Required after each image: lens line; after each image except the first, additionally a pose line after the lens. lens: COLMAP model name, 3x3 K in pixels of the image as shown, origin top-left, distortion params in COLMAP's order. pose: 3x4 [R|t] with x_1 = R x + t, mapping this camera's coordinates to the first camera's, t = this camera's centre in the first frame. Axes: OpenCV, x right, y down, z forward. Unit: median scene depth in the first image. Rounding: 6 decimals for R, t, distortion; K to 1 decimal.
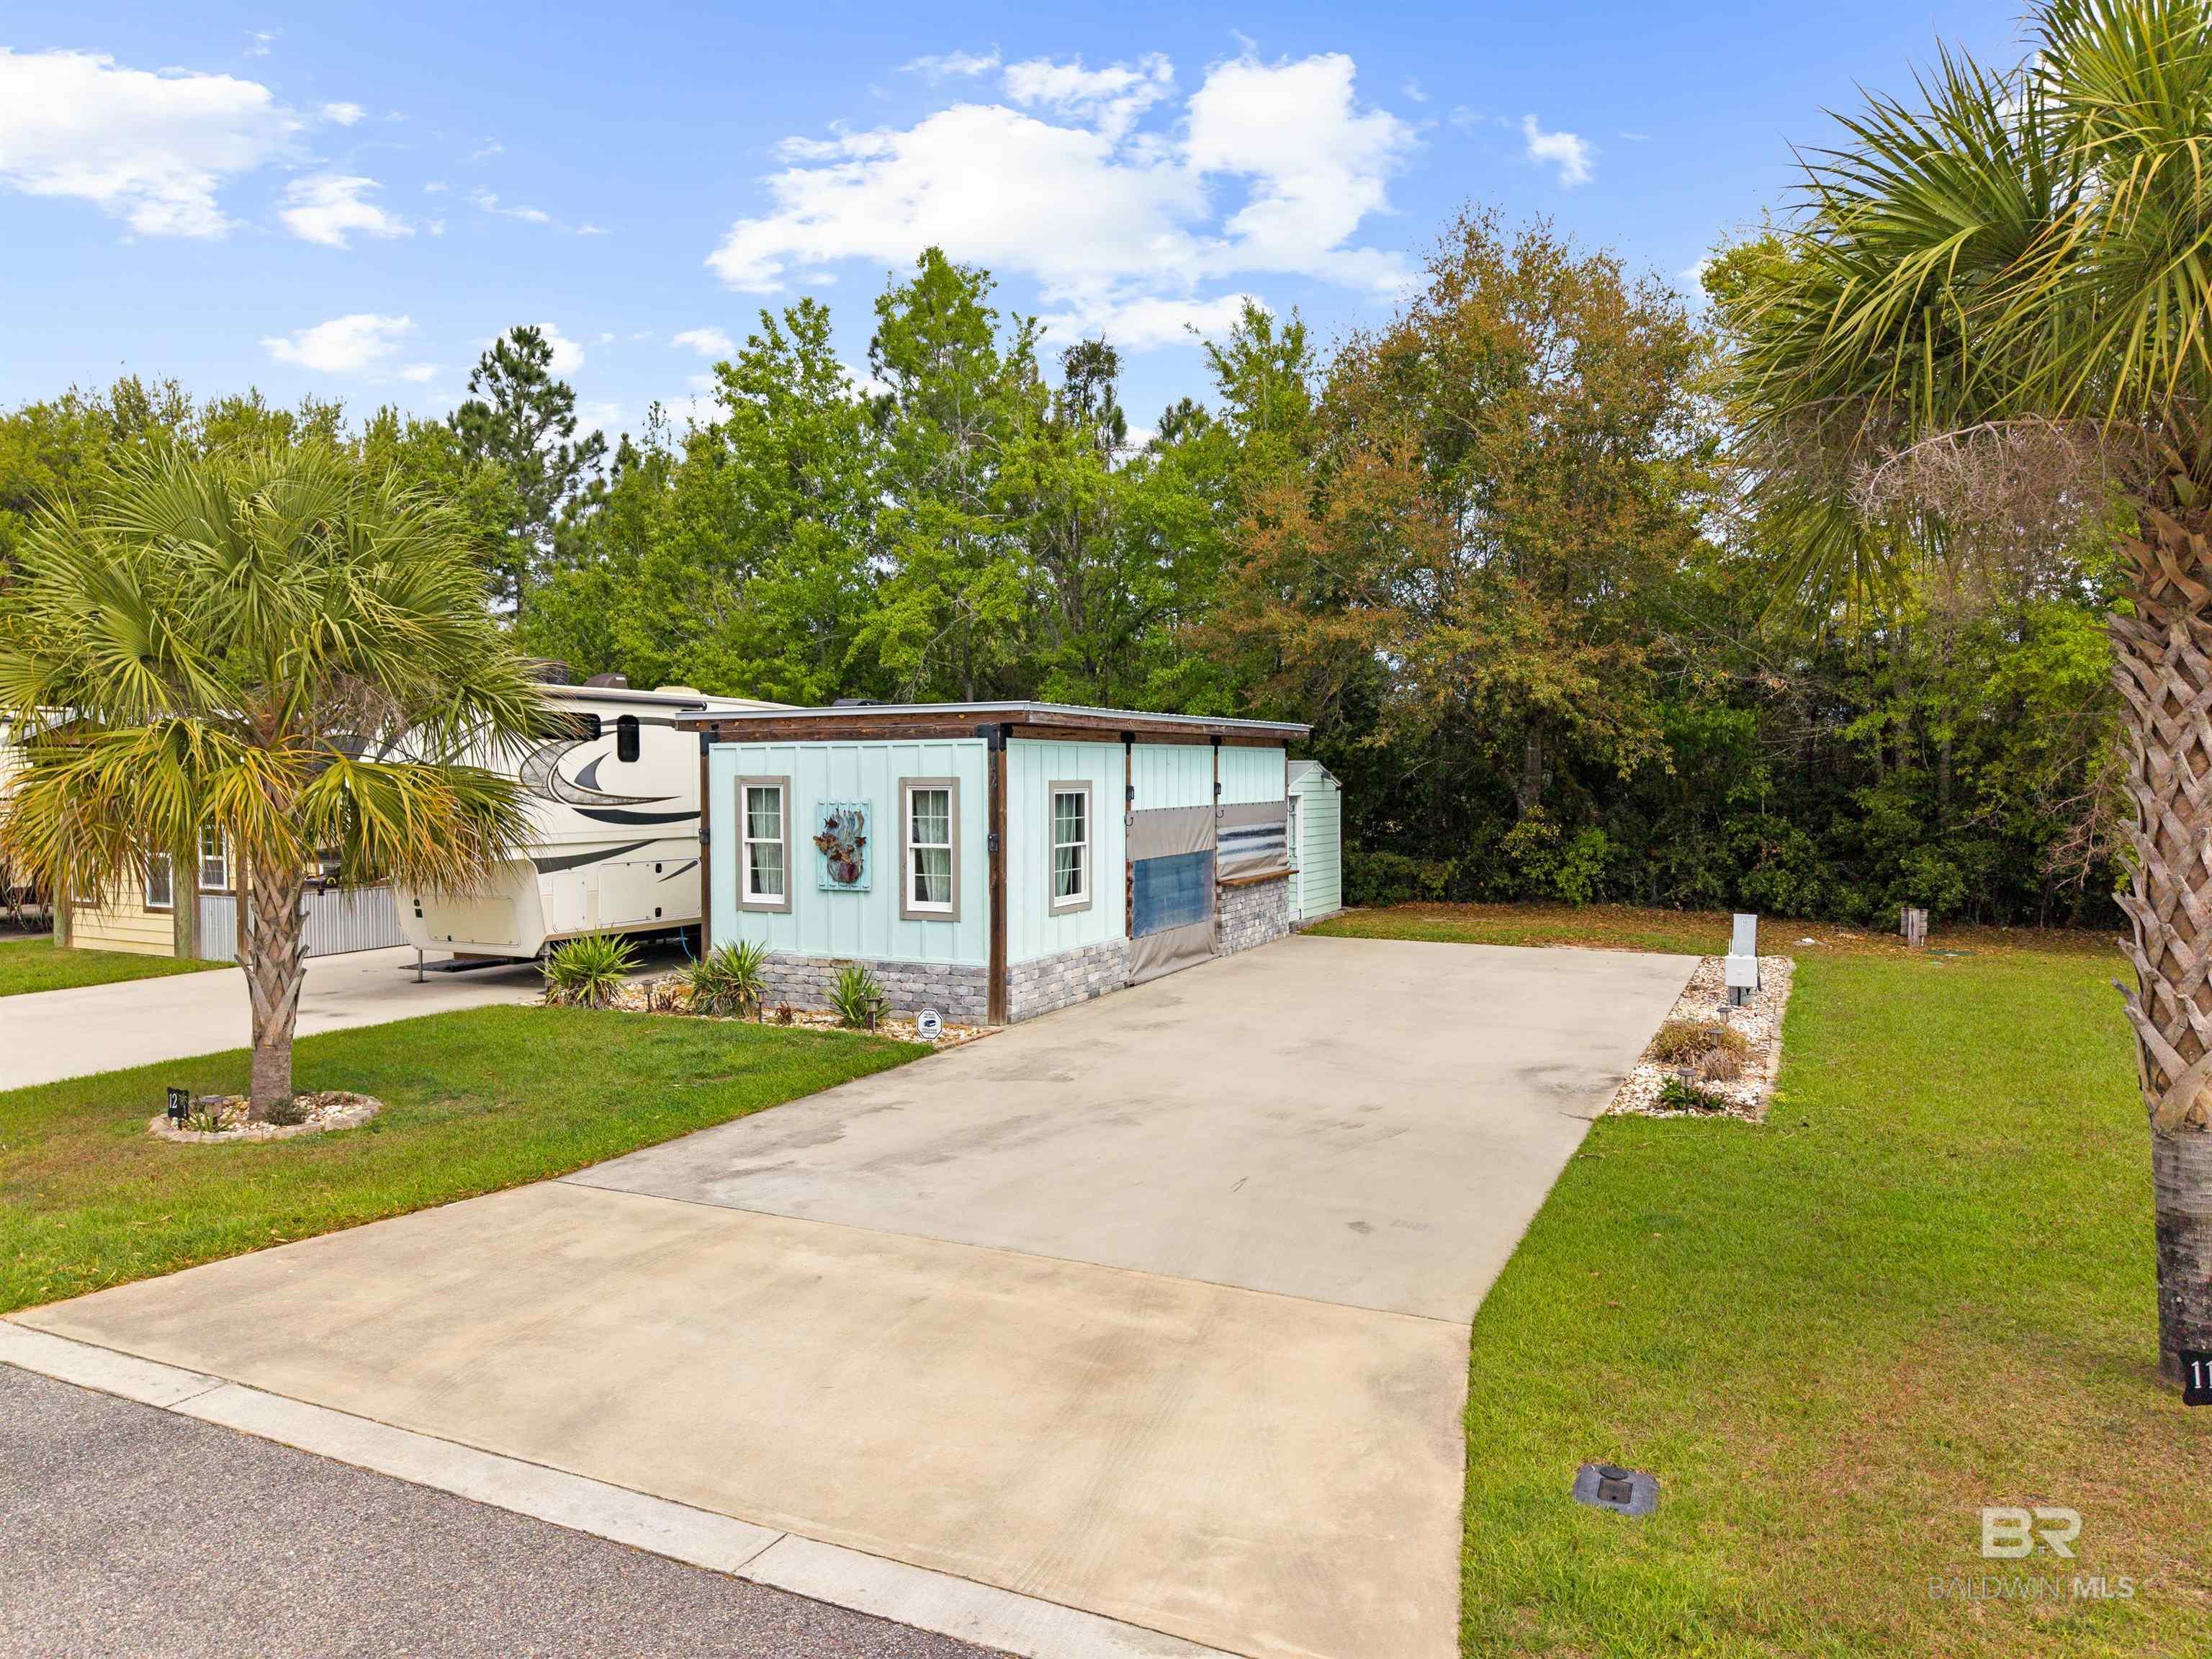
lens RADIAL K [[1479.2, 0, 1113.3], [0, 1479.2, 824.0], [0, 0, 1]] dist [0.043814, -0.053900]
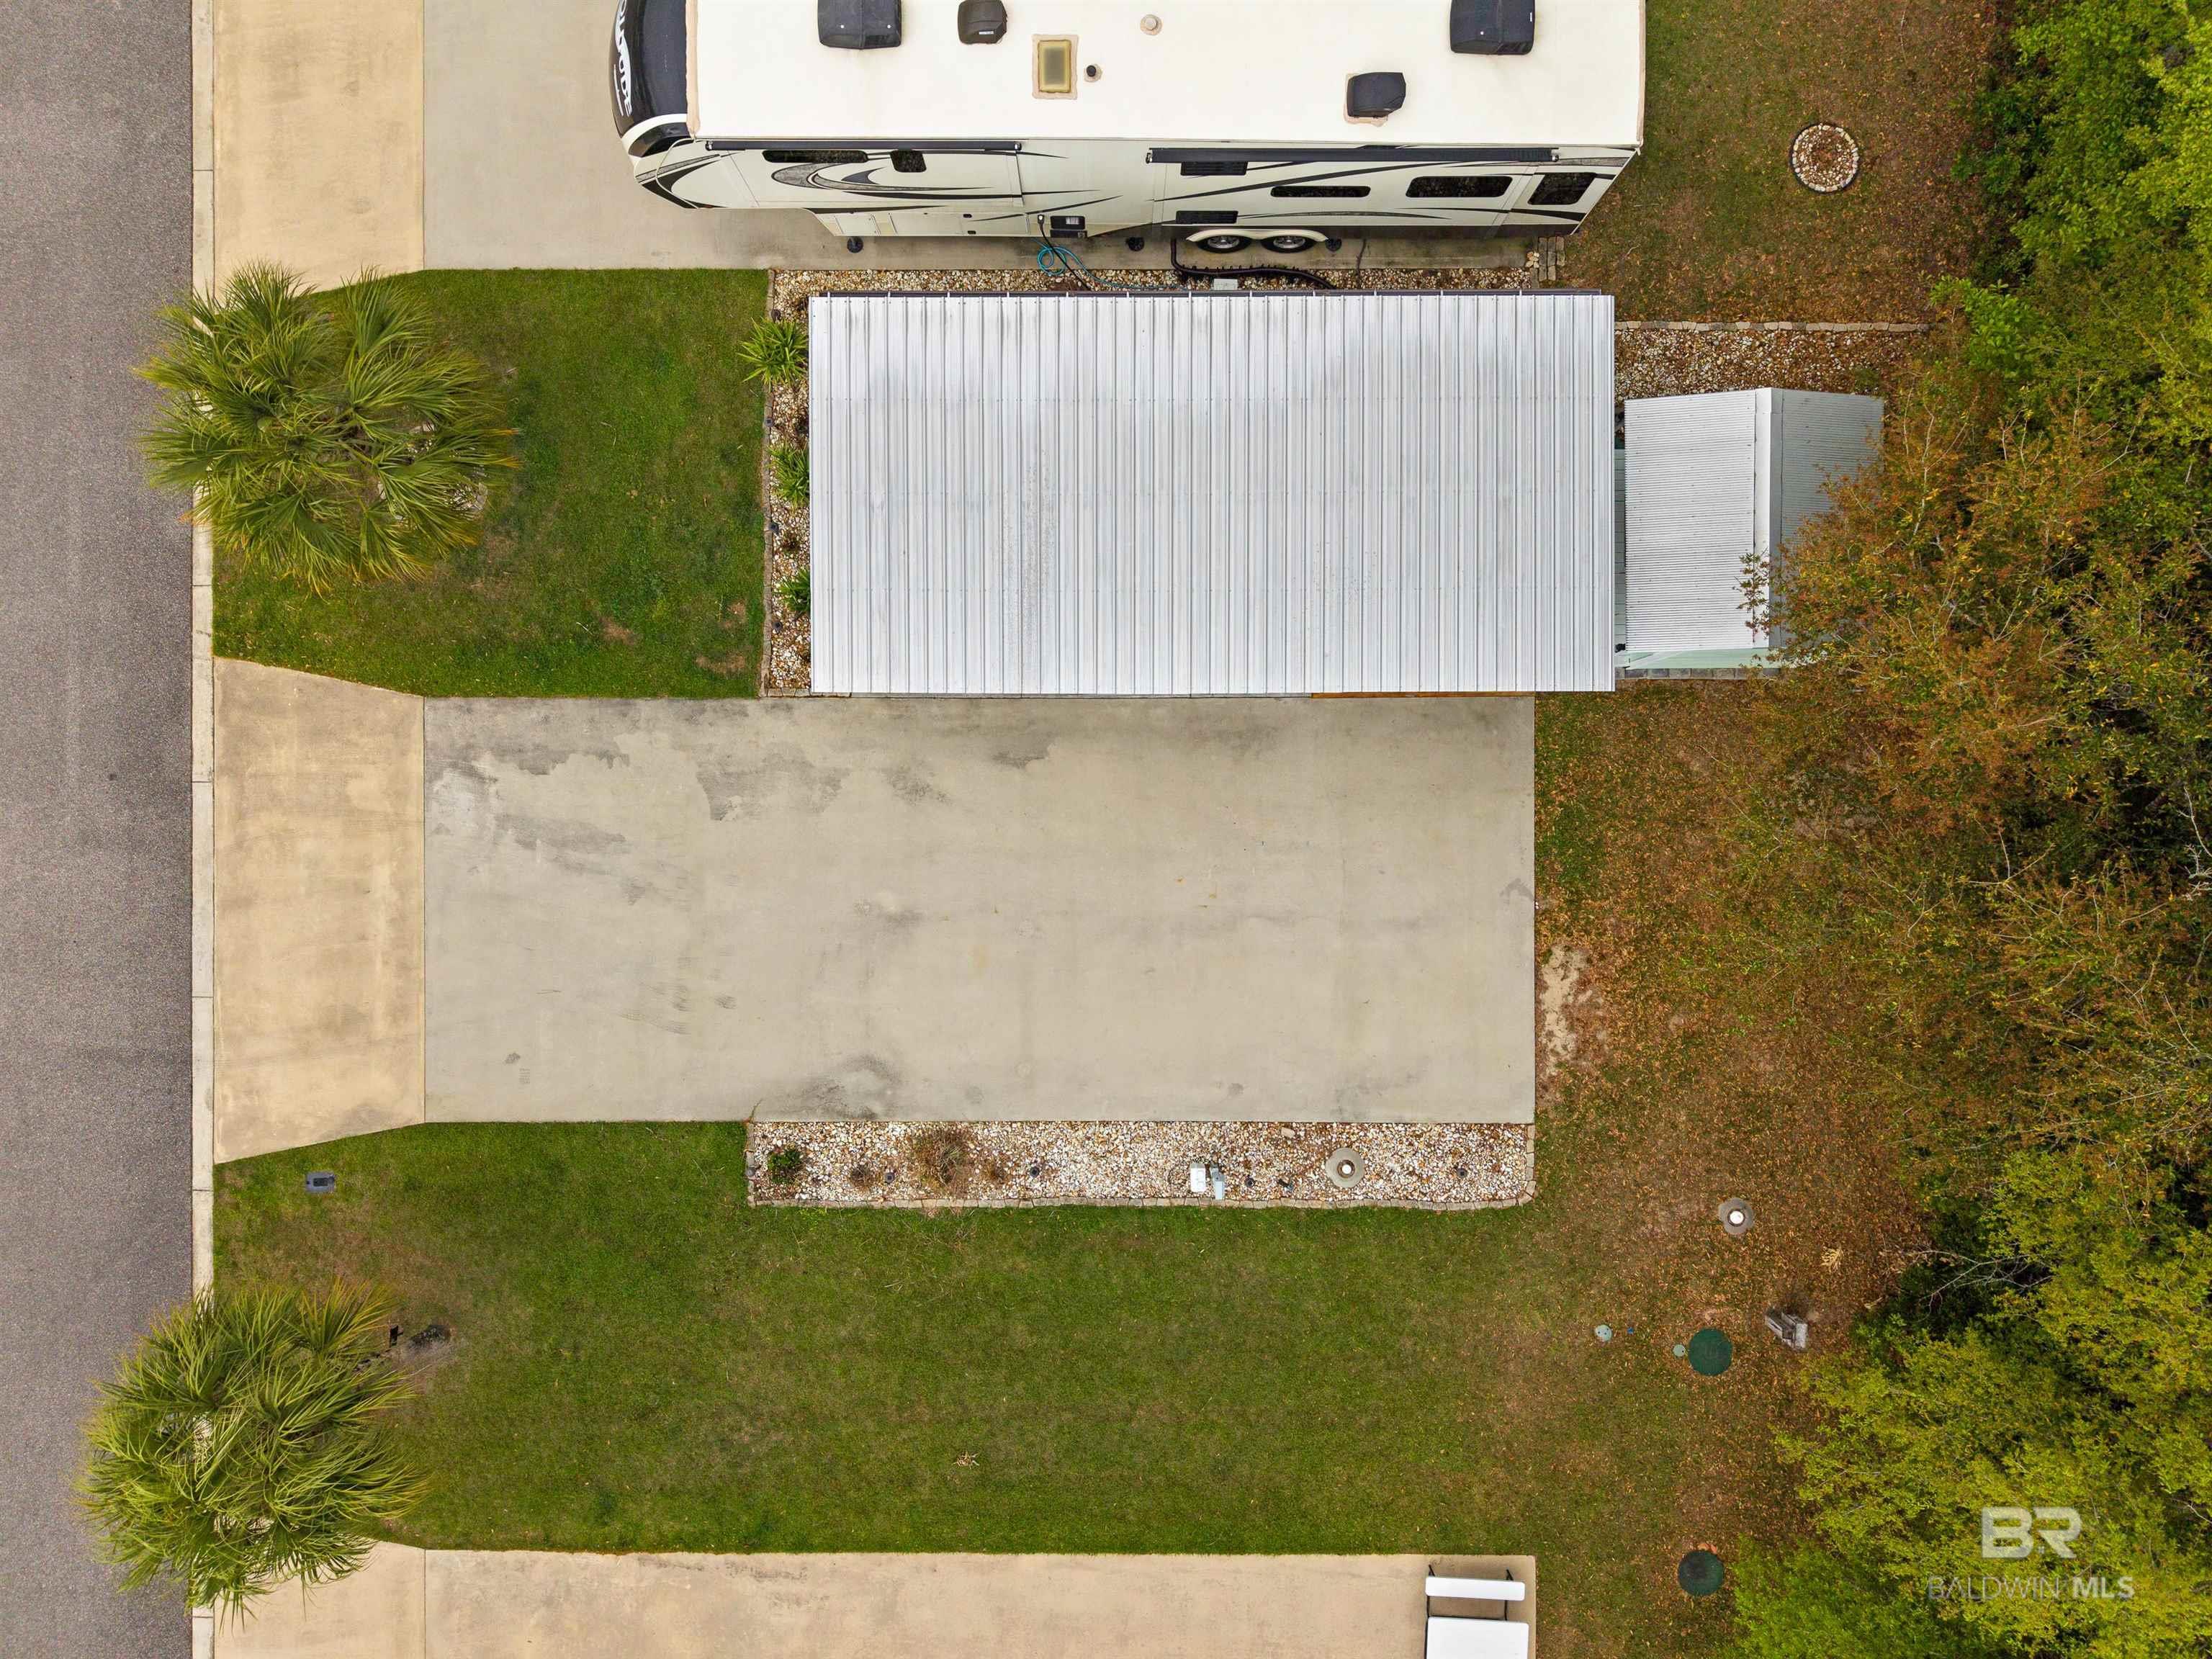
lens RADIAL K [[1487.1, 0, 1128.2], [0, 1487.1, 825.8], [0, 0, 1]] dist [0.054899, -0.066945]
pose [[0.427224, 0.904146, -0.000130, 0.134796], [-0.024708, 0.011819, 0.999625, -1.175770], [0.903808, -0.427061, 0.027389, 1.072681]]
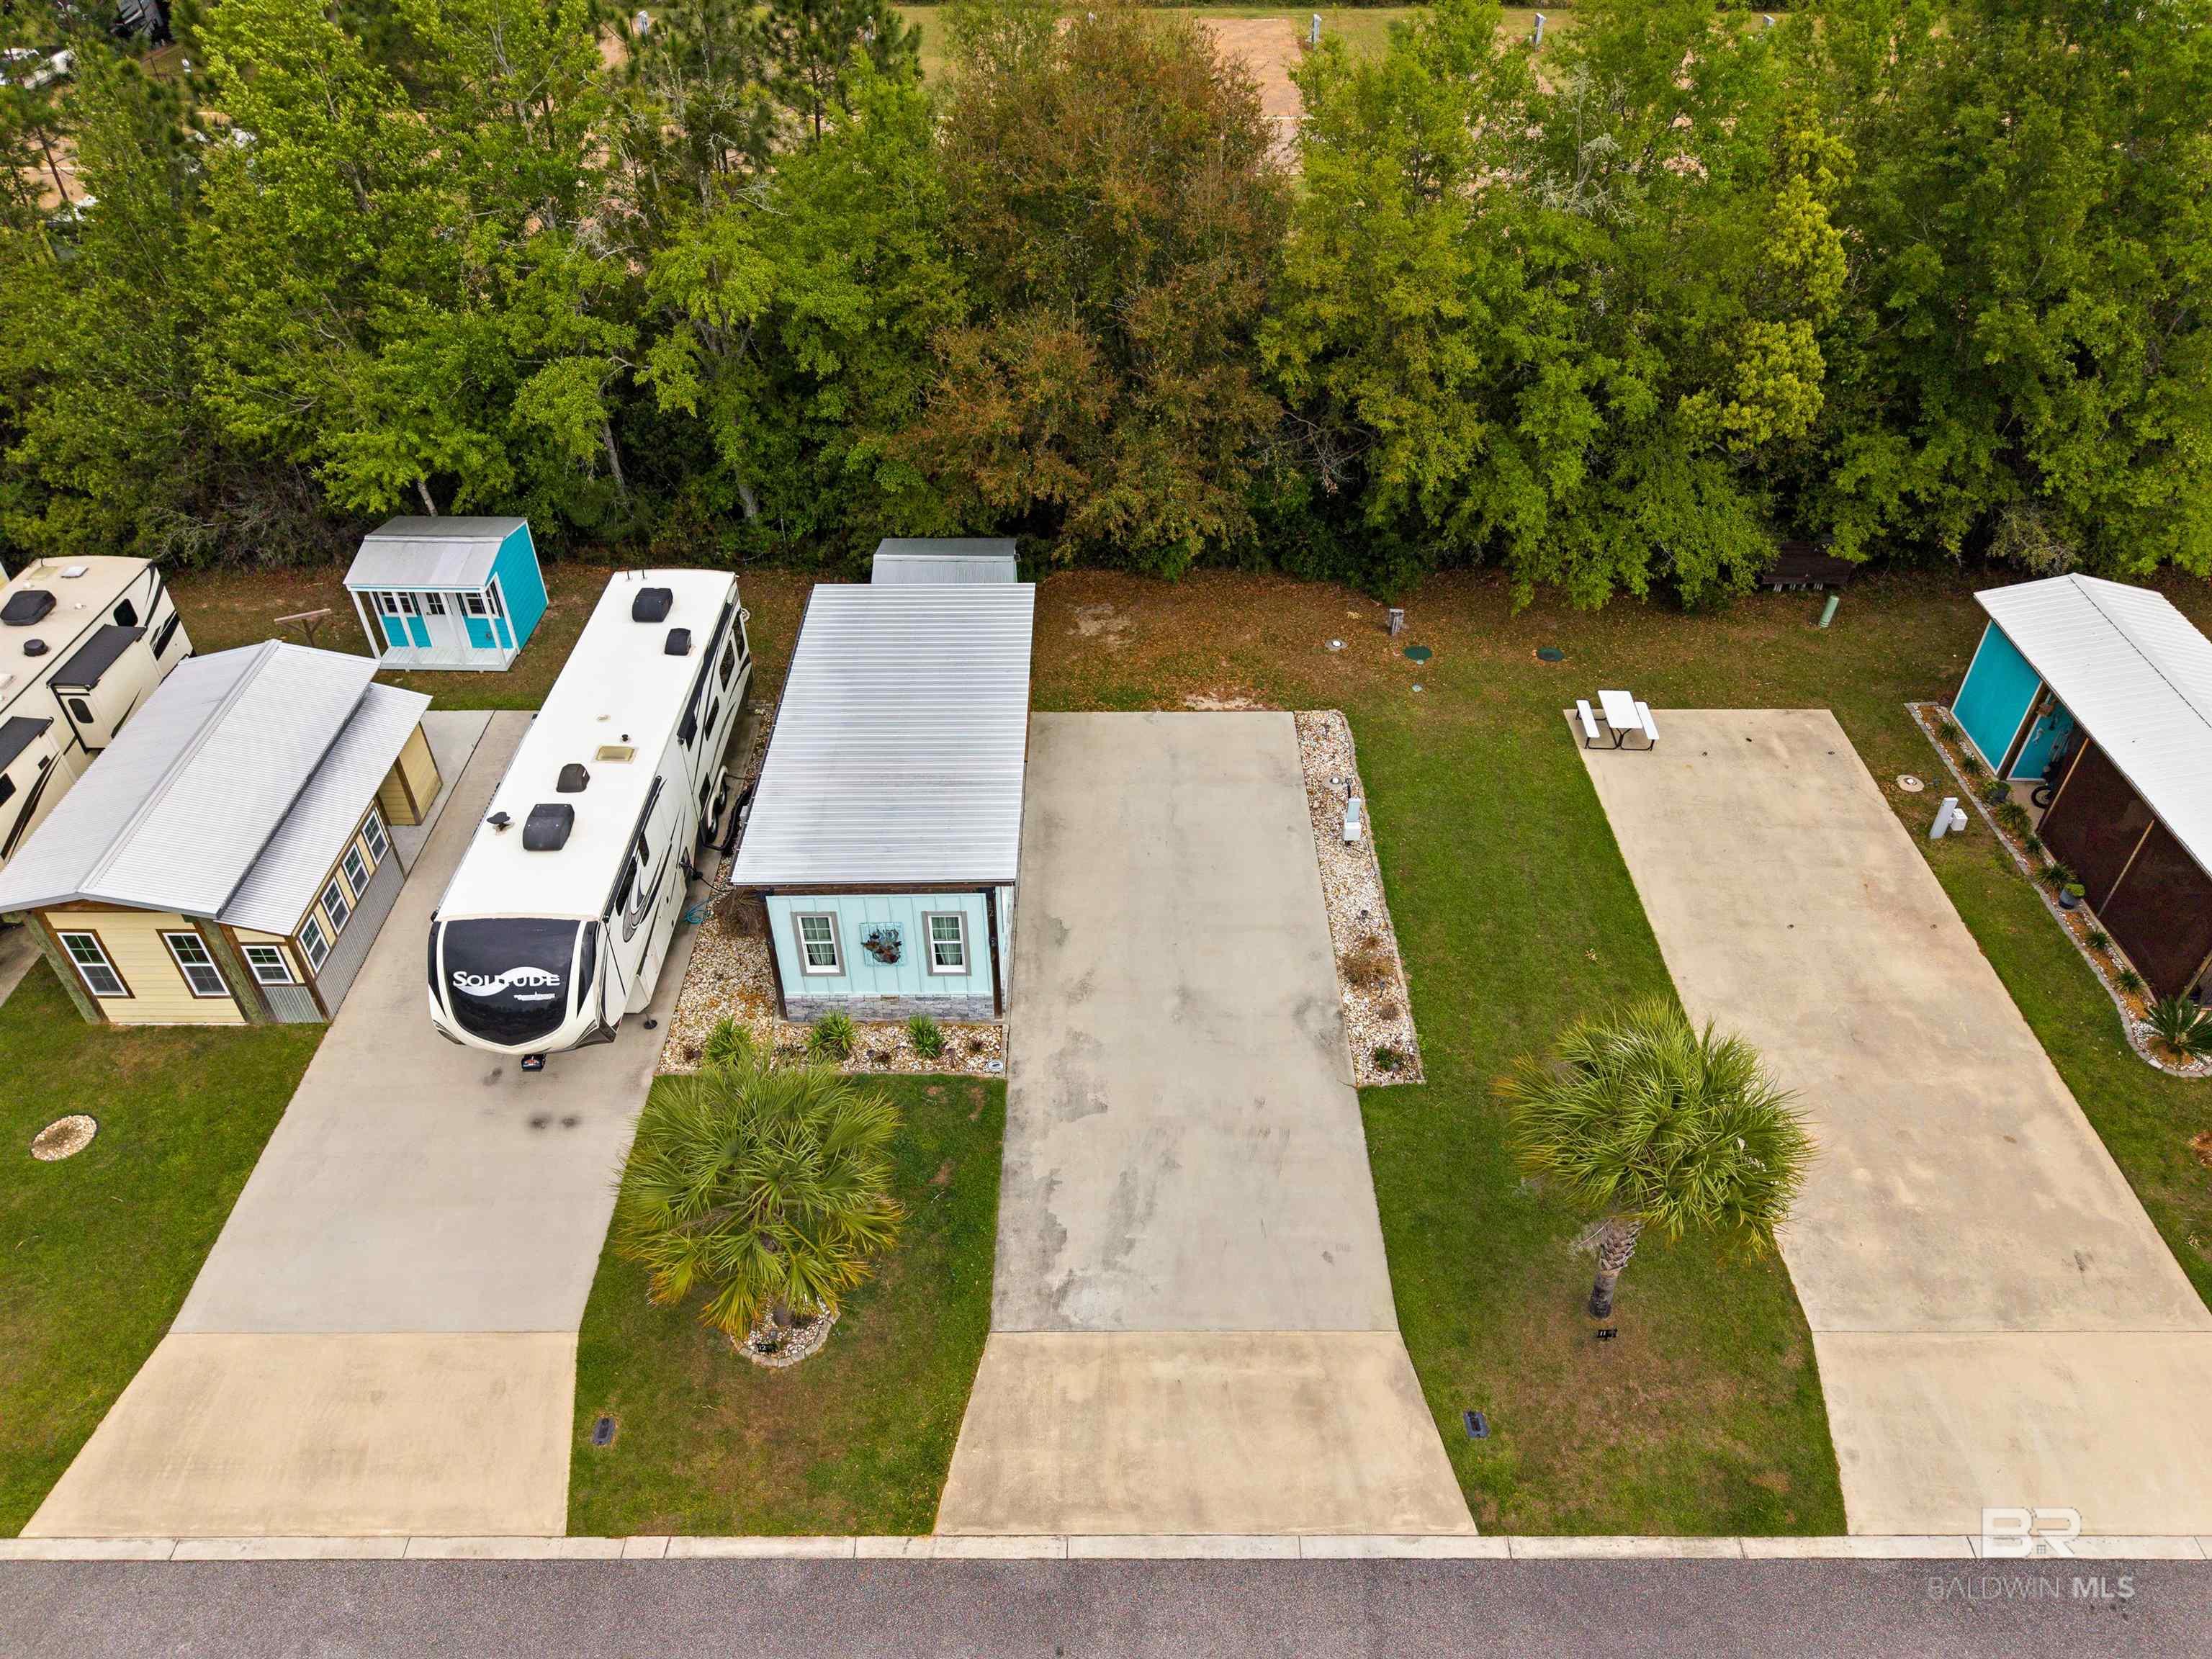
lens RADIAL K [[1522.0, 0, 1110.1], [0, 1522.0, 815.6], [0, 0, 1]] dist [0.086910, -0.137529]
pose [[0.902348, -0.273377, 0.333215, -0.465126], [0.016252, 0.794139, 0.607519, -1.068680], [-0.430701, -0.542779, 0.721032, -0.192581]]
